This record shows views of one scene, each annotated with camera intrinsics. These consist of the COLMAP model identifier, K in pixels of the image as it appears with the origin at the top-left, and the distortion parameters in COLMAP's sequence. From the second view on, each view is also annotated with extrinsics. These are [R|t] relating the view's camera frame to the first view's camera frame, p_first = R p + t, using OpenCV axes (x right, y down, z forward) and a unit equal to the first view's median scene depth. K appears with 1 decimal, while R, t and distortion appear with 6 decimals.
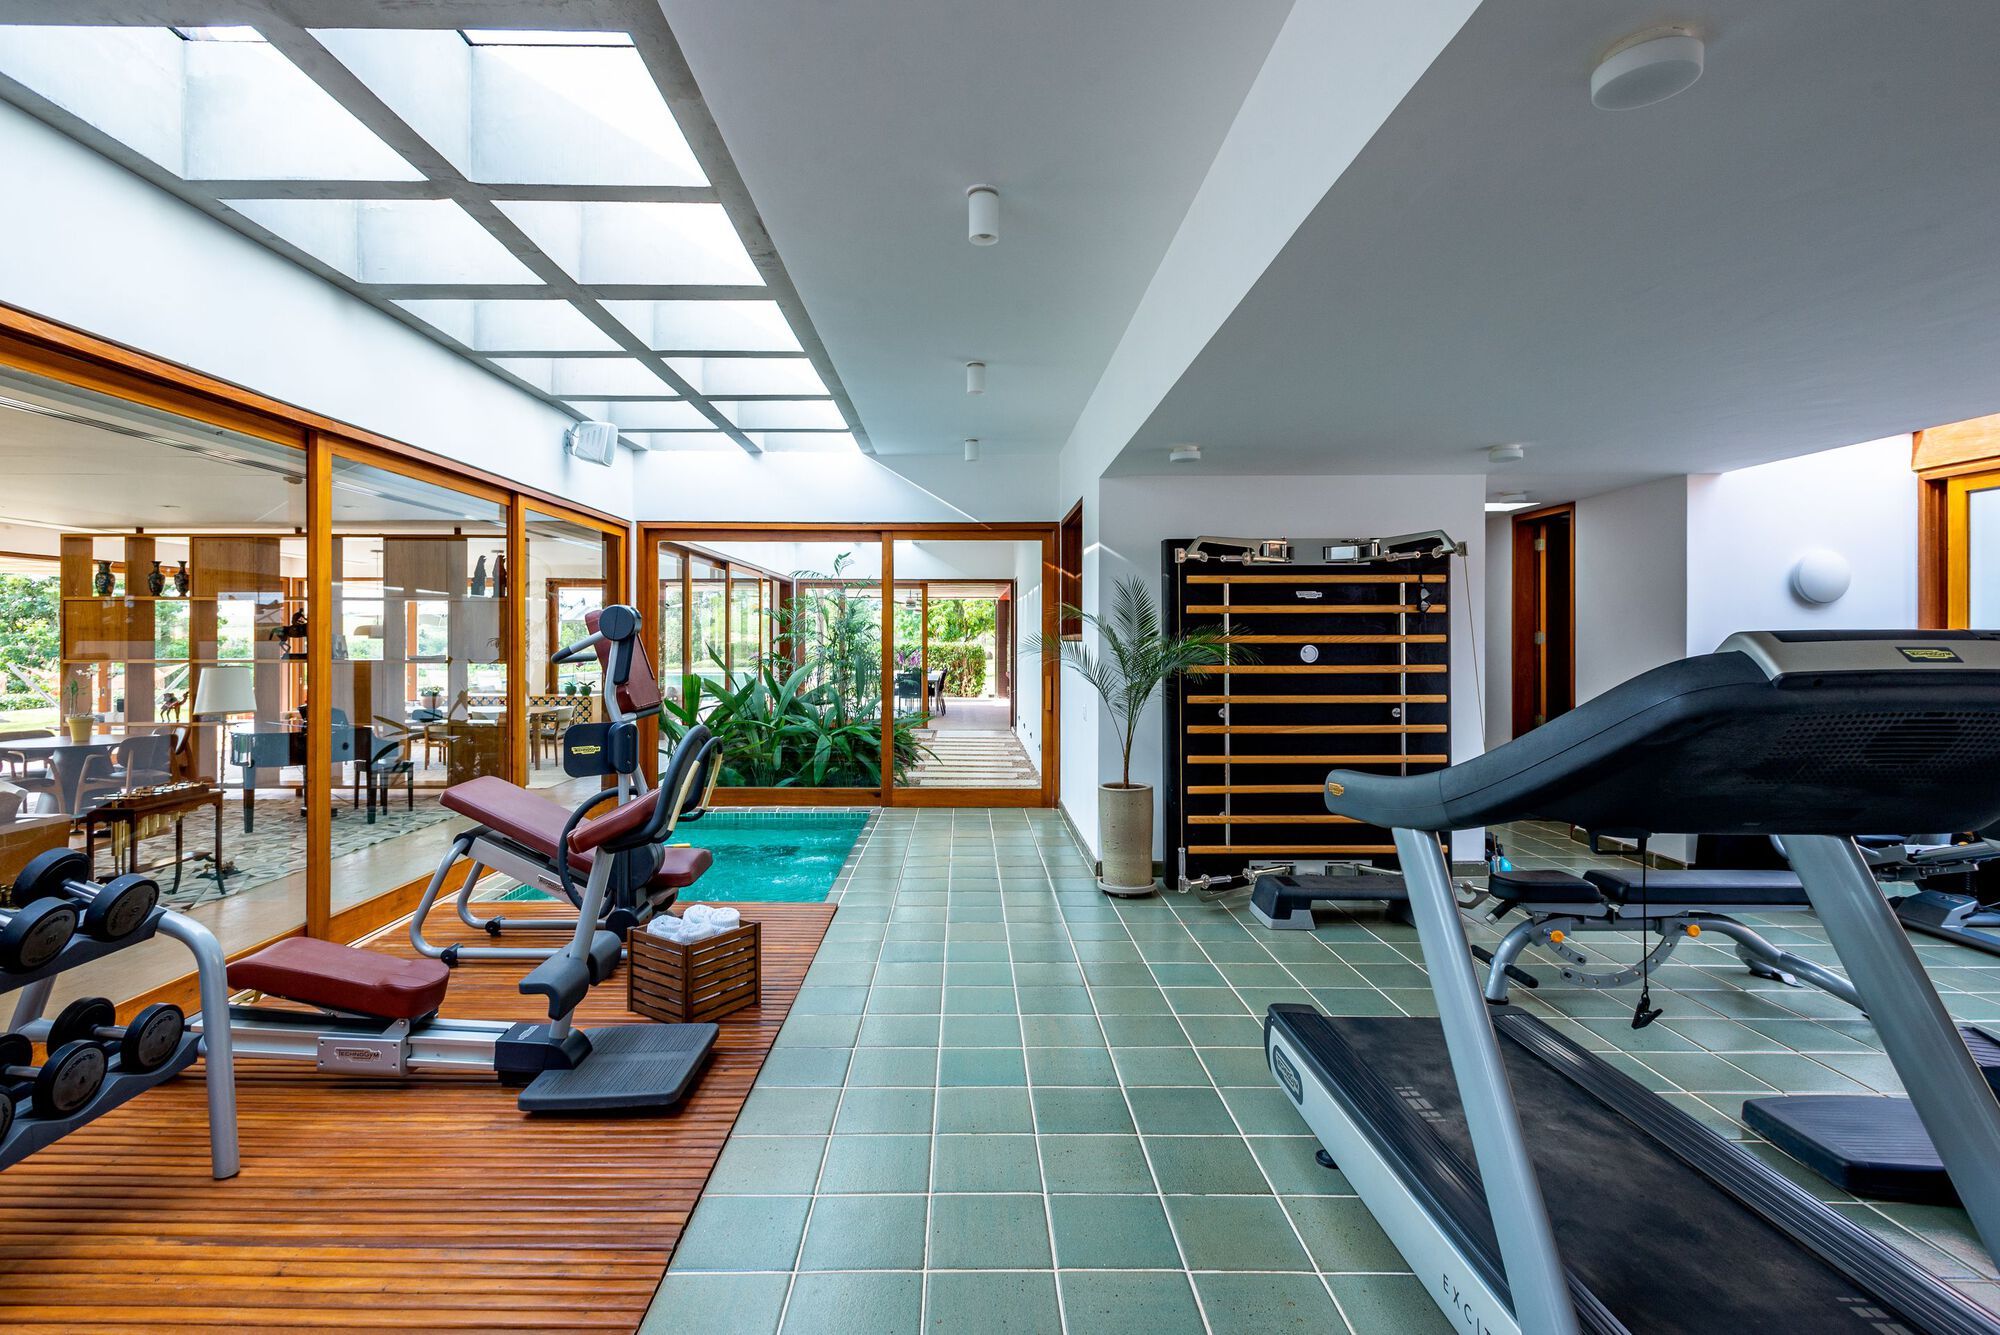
lens RADIAL K [[952.8, 0, 967.1], [0, 952.8, 622.6], [0, 0, 1]] dist [0.000849, -0.000088]
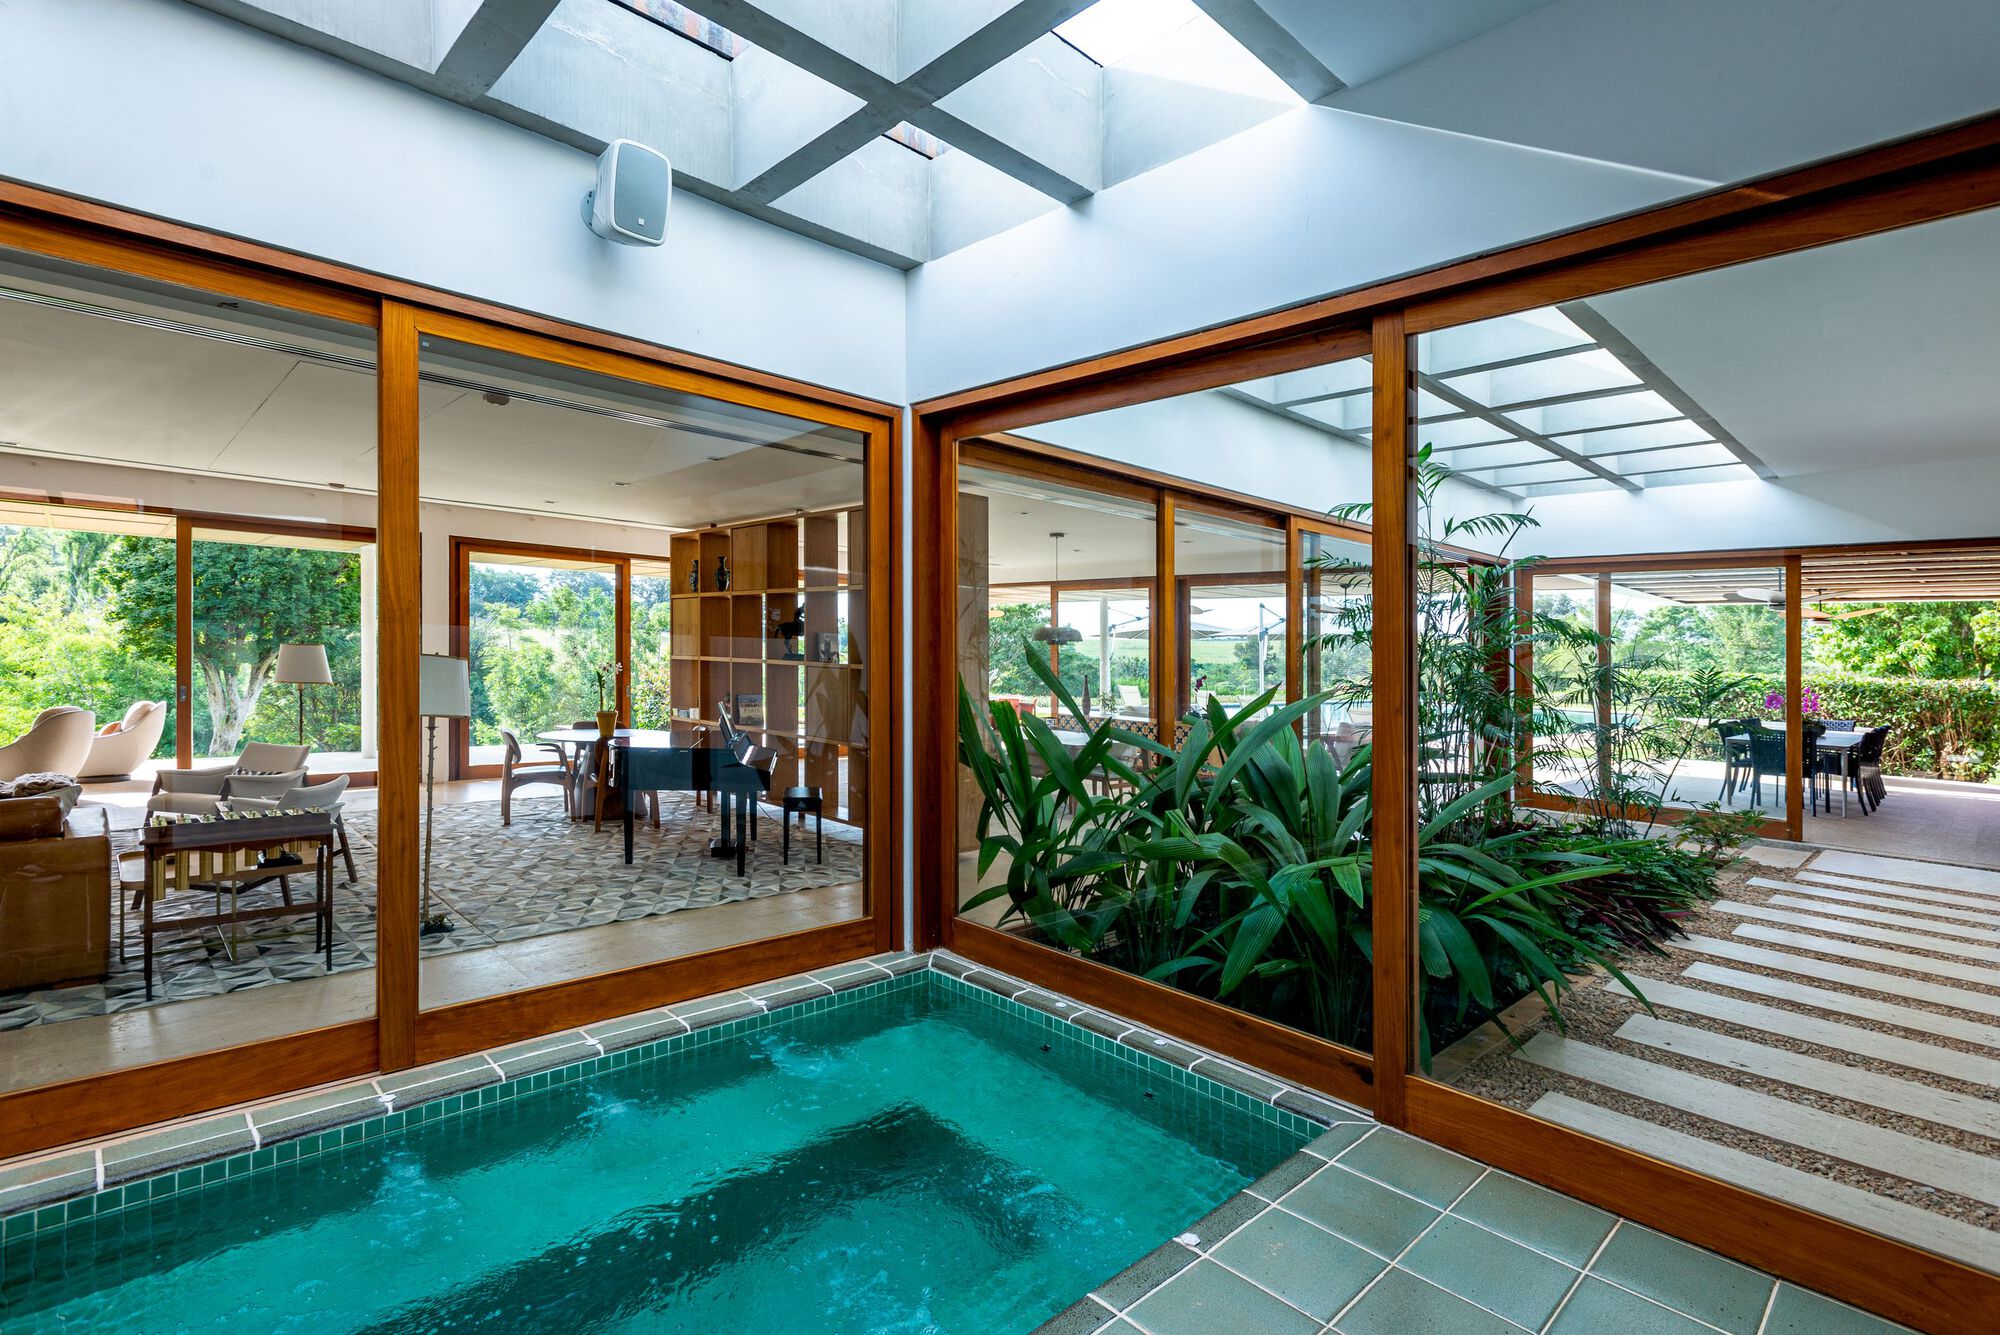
lens RADIAL K [[950.9, 0, 993.5], [0, 950.9, 652.3], [0, 0, 1]] dist [0.000241, -0.000396]
pose [[0.683415, 0.016525, -0.729843, 0.061225], [-0.015099, 0.999850, 0.008499, 0.022072], [0.729874, 0.005212, 0.683562, 0.584321]]
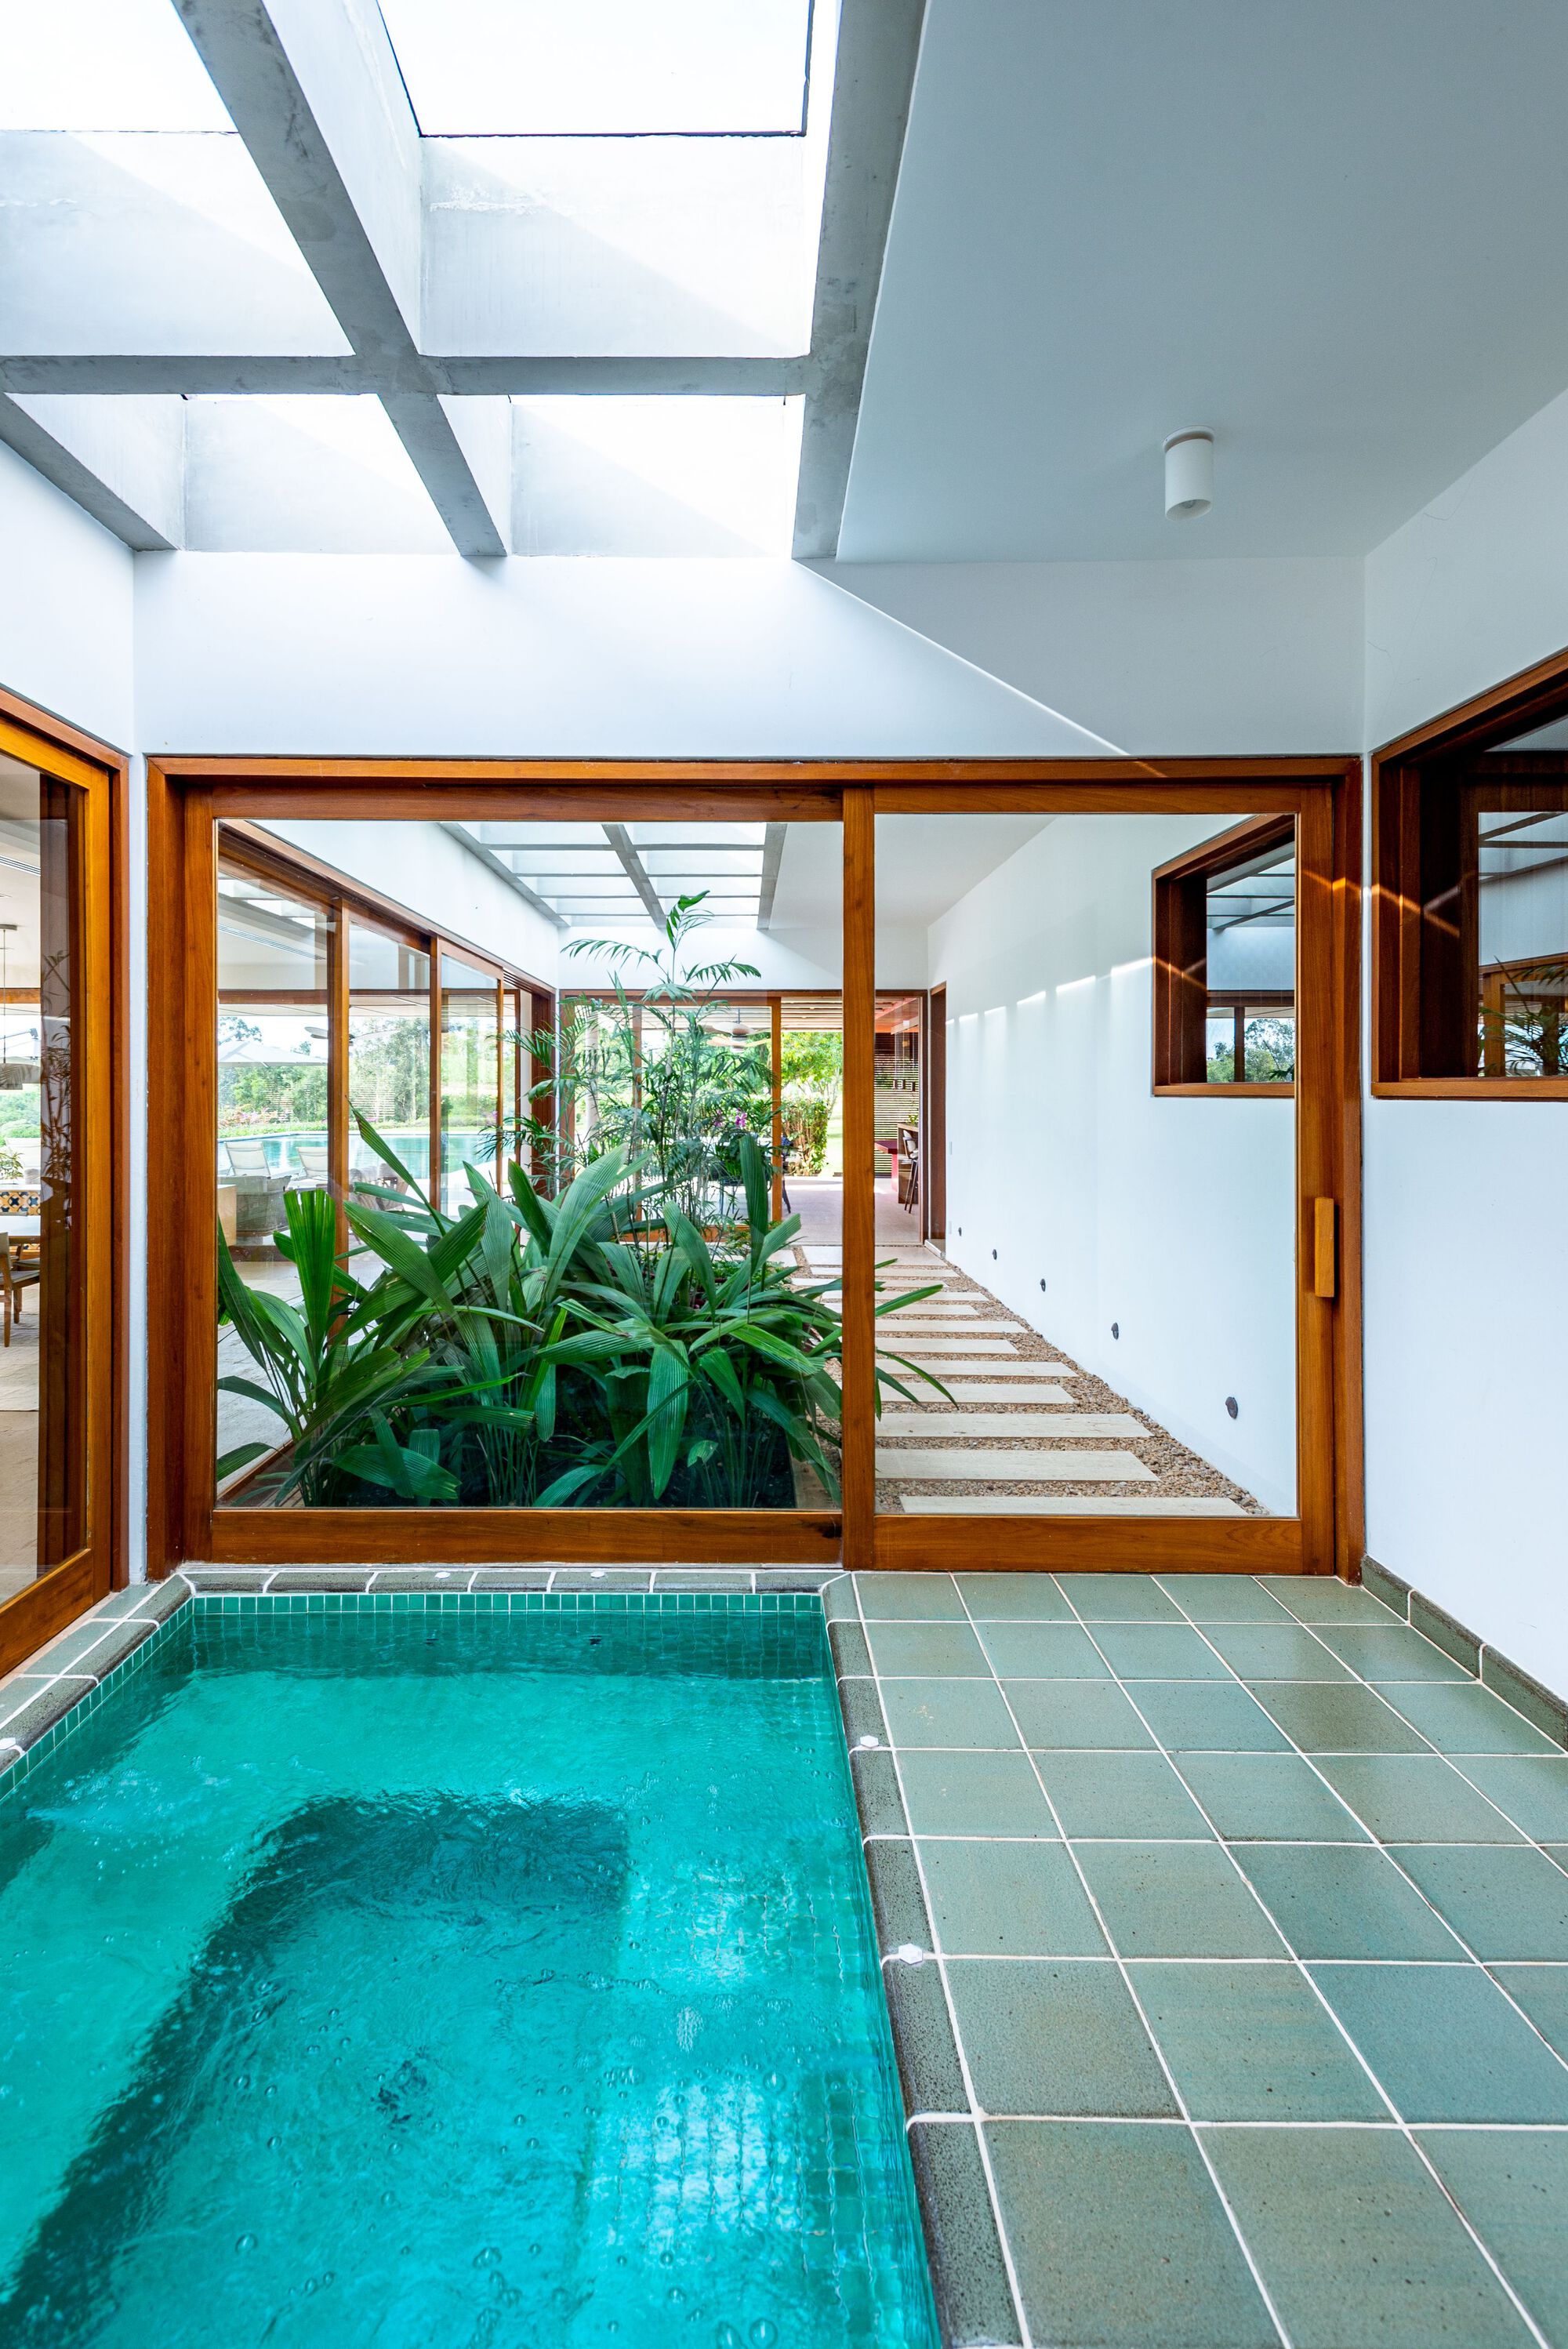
lens RADIAL K [[1127.9, 0, 733.8], [0, 1127.9, 1072.7], [0, 0, 1]] dist [0.001912, -0.000514]
pose [[0.999974, -0.001415, -0.007093, -0.111870], [0.001427, 0.999998, 0.001713, 0.008121], [0.007091, -0.001723, 0.999973, 0.510289]]
